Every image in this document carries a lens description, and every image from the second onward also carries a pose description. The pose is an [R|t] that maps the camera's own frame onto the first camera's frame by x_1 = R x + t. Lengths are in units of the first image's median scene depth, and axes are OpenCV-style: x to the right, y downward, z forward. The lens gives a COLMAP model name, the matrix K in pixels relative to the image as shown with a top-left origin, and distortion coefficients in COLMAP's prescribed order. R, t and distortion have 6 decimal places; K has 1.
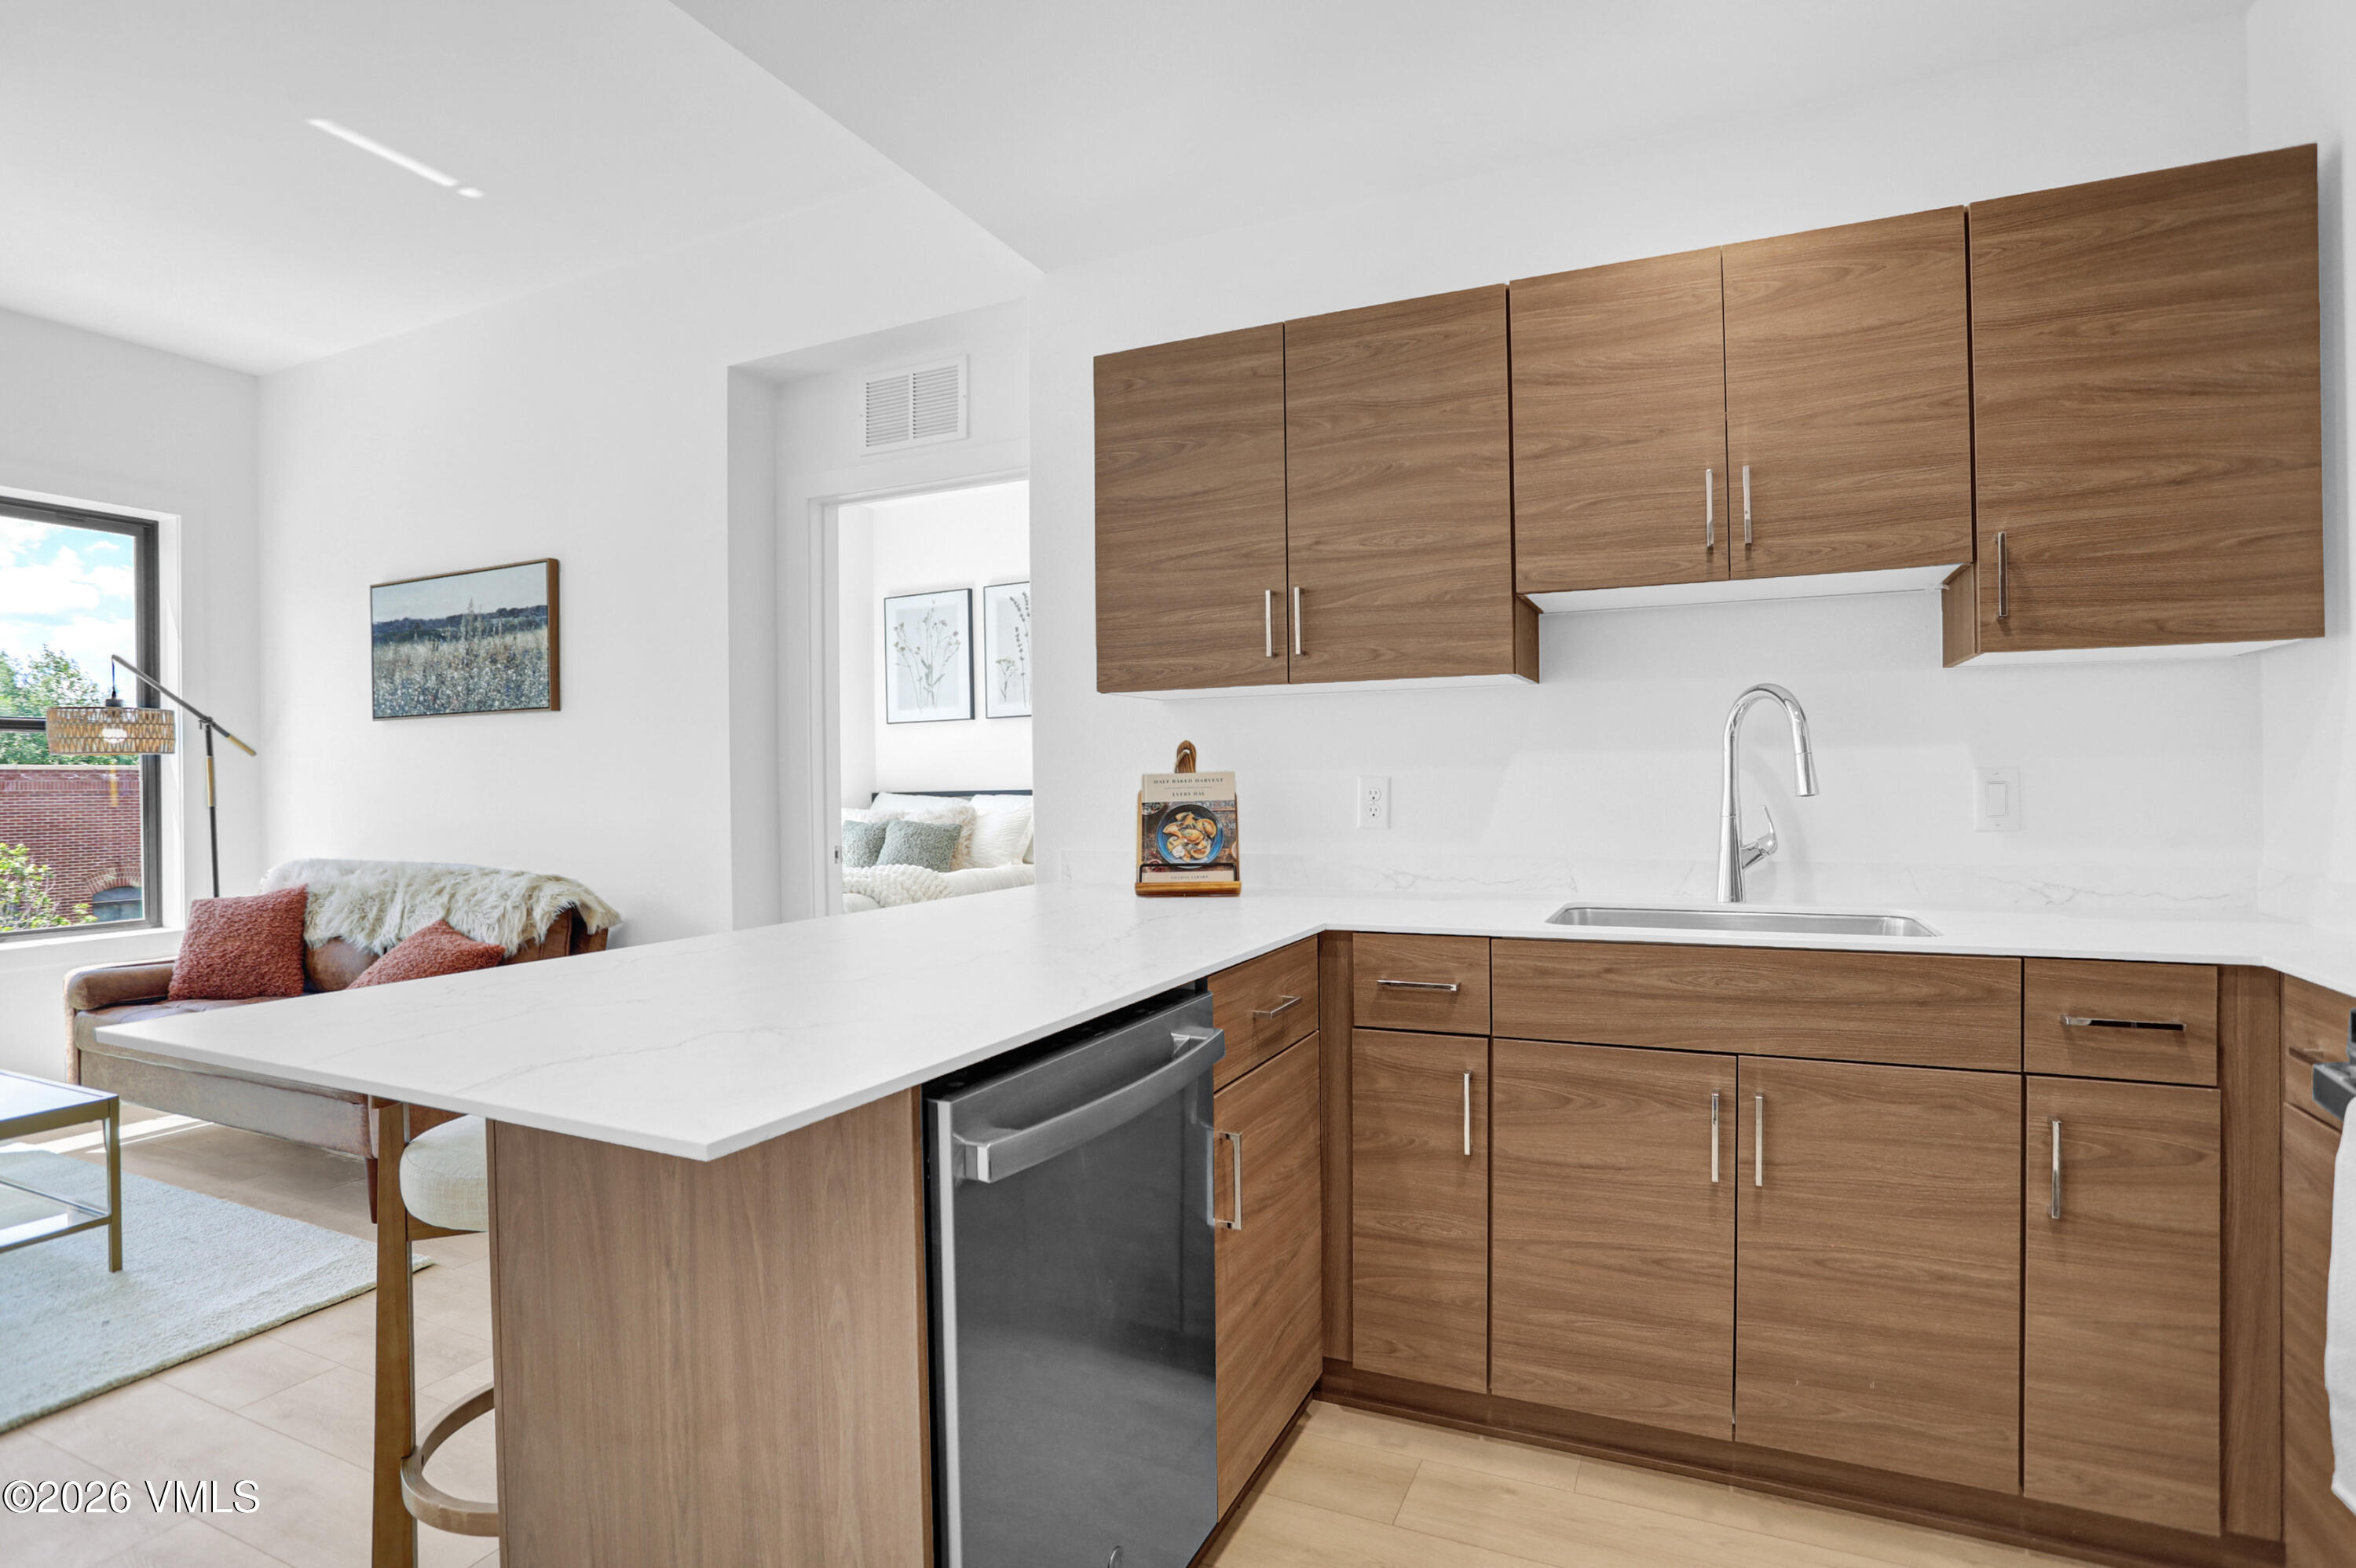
lens RADIAL K [[1184.2, 0, 1172.4], [0, 1184.2, 775.2], [0, 0, 1]] dist [-0.049486, 0.011781]
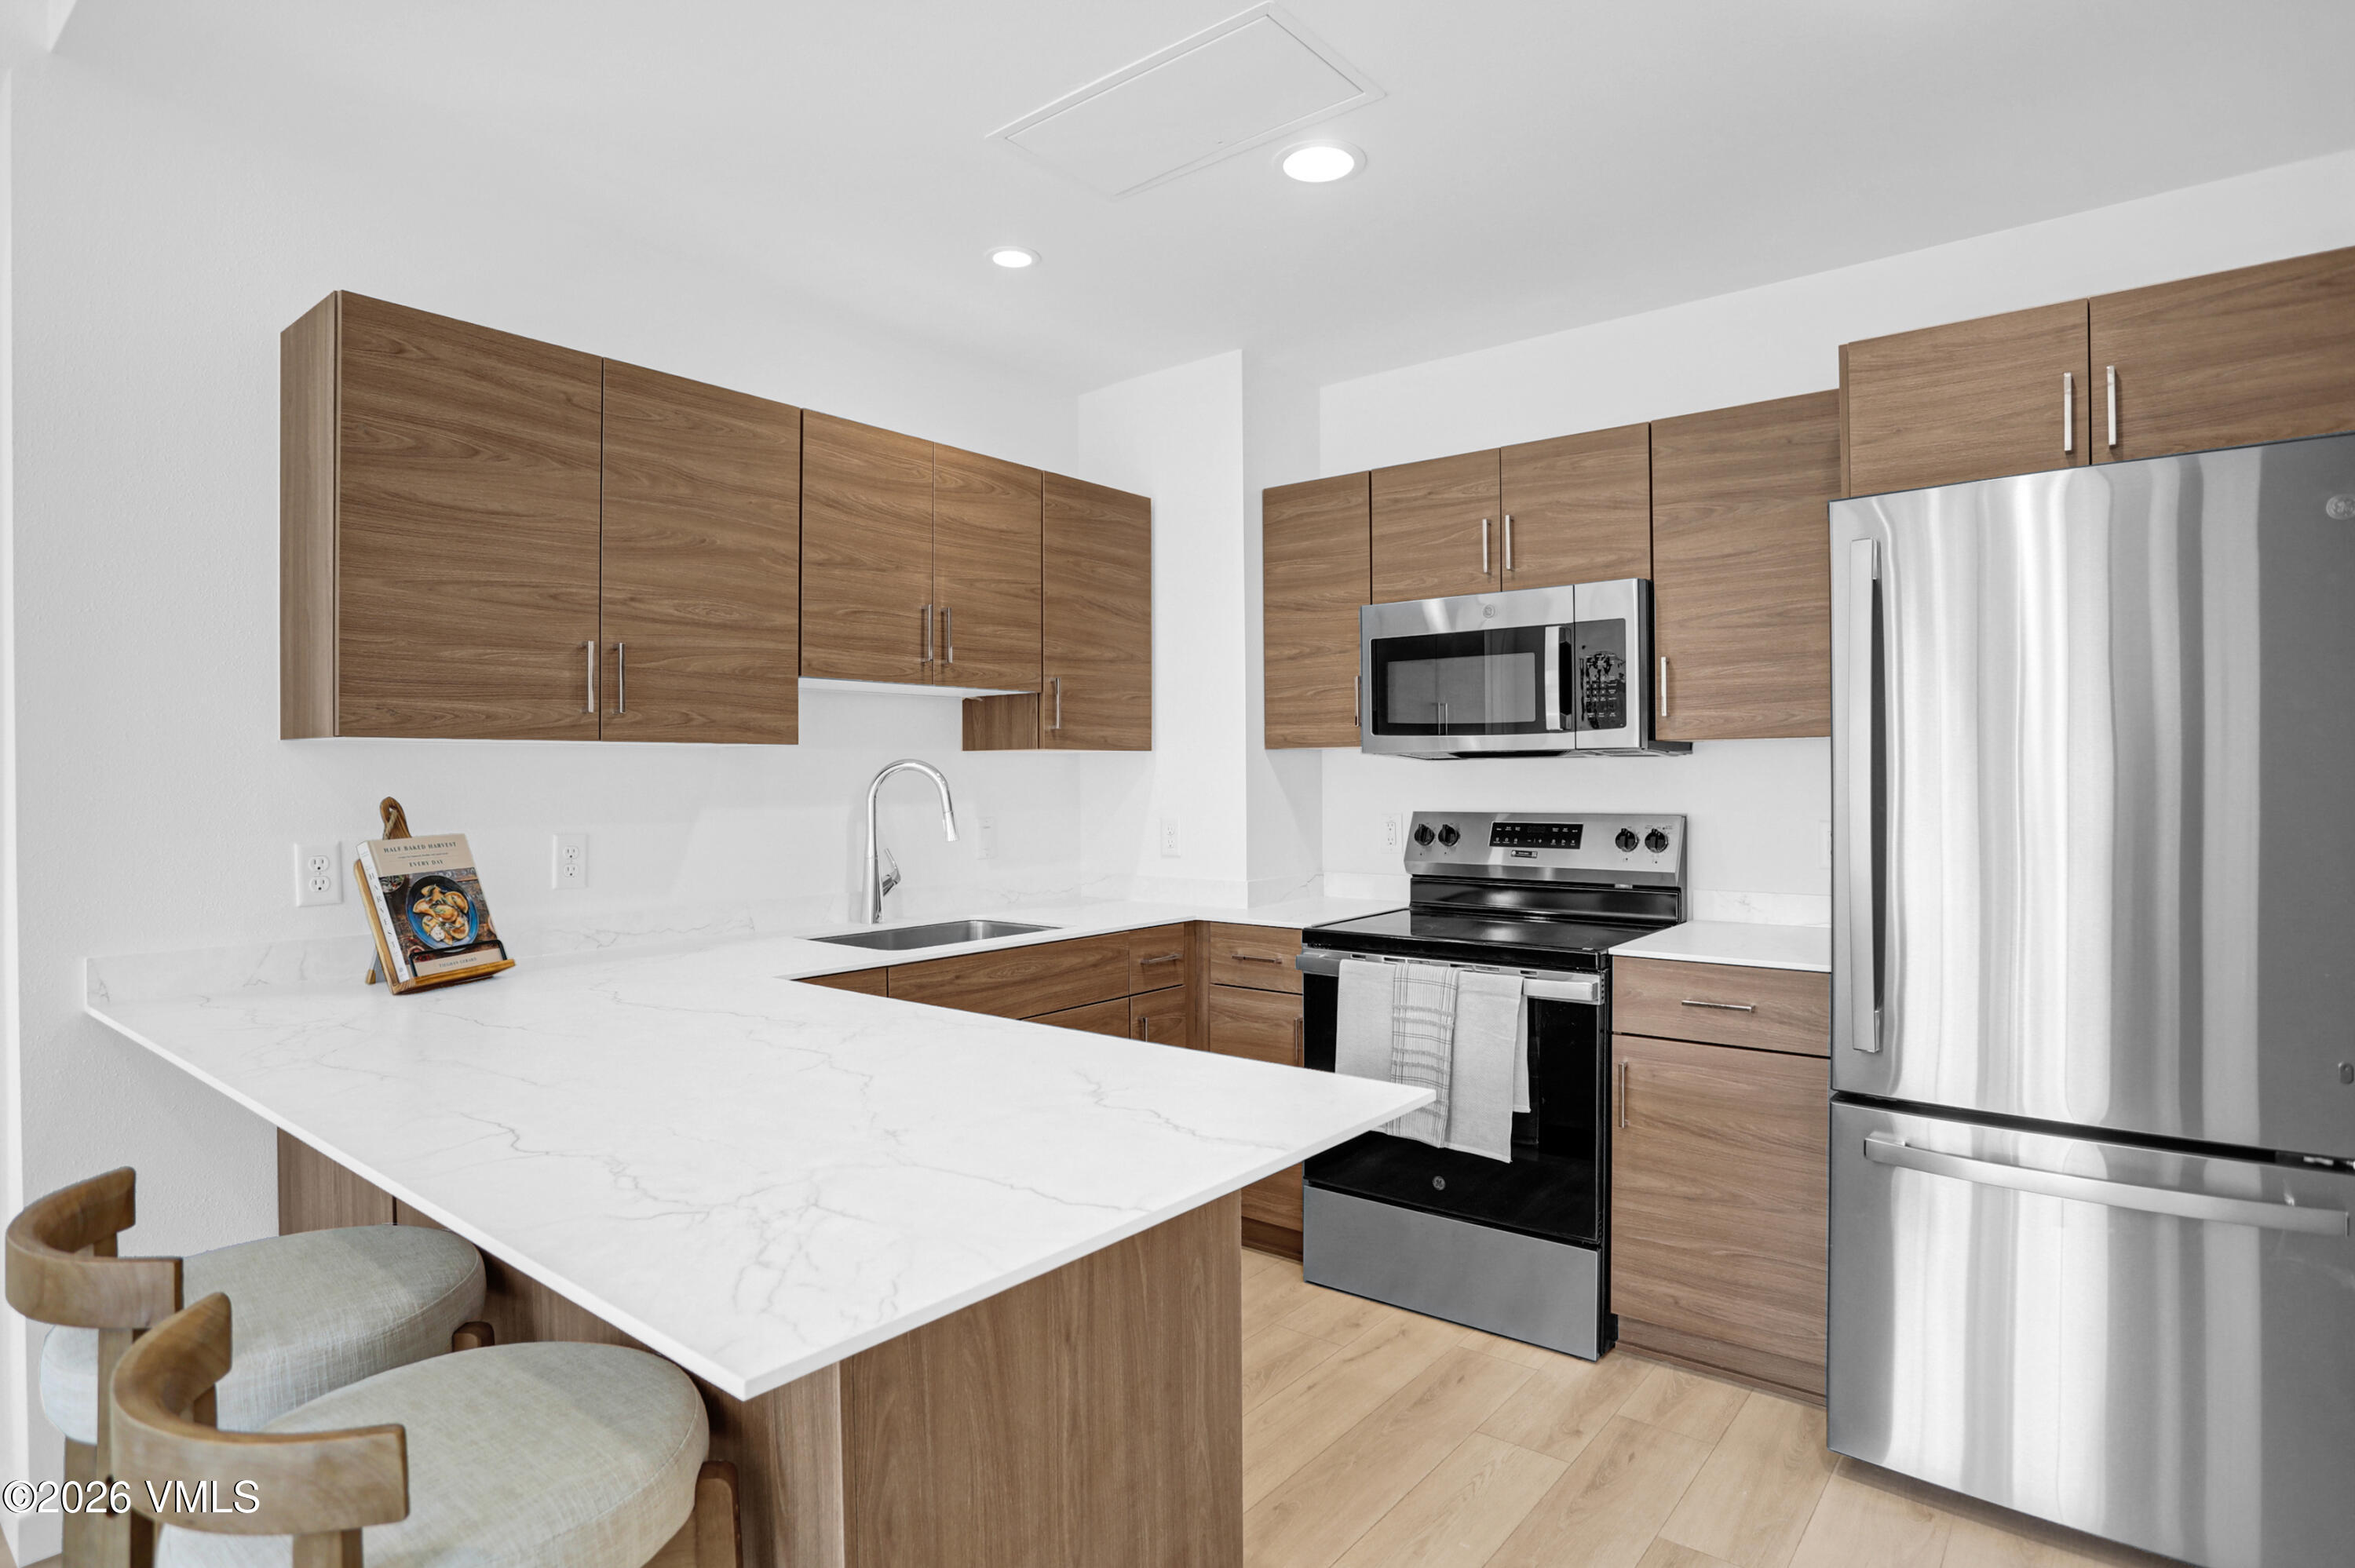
lens RADIAL K [[1241.0, 0, 1171.5], [0, 1241.0, 784.7], [0, 0, 1]] dist [-0.034979, 0.000011]
pose [[0.251116, 0.003214, 0.967952, -0.763436], [-0.003855, 0.999990, -0.002320, -0.043445], [-0.967949, -0.003149, 0.251125, 0.319043]]
